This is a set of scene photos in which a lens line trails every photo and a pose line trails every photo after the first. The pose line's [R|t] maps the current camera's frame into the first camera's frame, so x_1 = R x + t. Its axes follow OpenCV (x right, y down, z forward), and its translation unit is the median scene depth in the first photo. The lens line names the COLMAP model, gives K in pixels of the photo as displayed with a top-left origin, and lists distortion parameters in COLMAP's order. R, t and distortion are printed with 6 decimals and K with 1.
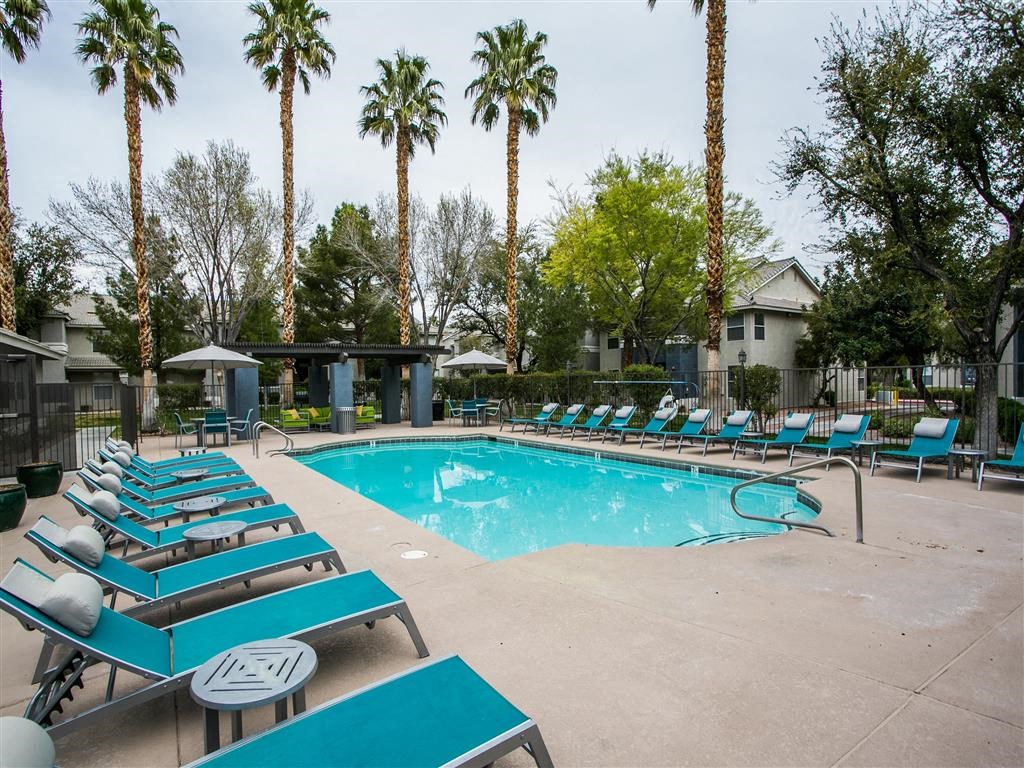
lens RADIAL K [[550.5, 0, 512.6], [0, 550.5, 404.6], [0, 0, 1]] dist [-0.060476, 0.028461]
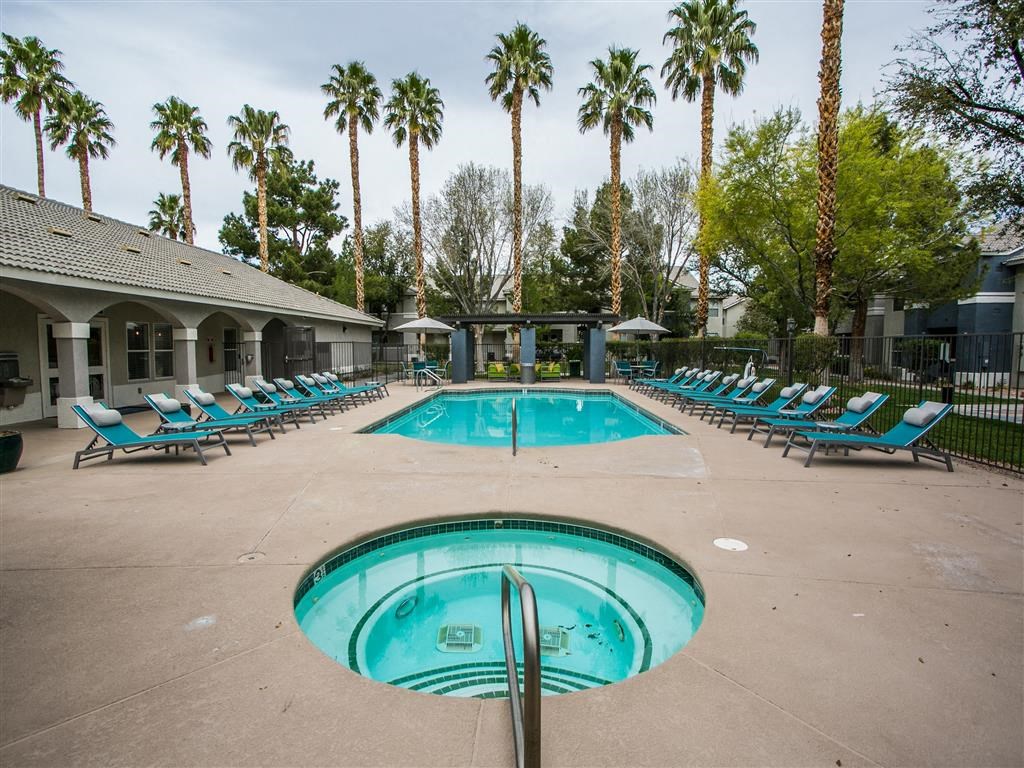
lens RADIAL K [[550.5, 0, 512.6], [0, 550.5, 404.6], [0, 0, 1]] dist [-0.060476, 0.028461]
pose [[0.805571, 0.081137, -0.586918, 0.351224], [-0.040539, 0.995806, 0.082021, -0.002324], [0.591111, -0.042281, 0.805481, -0.053458]]
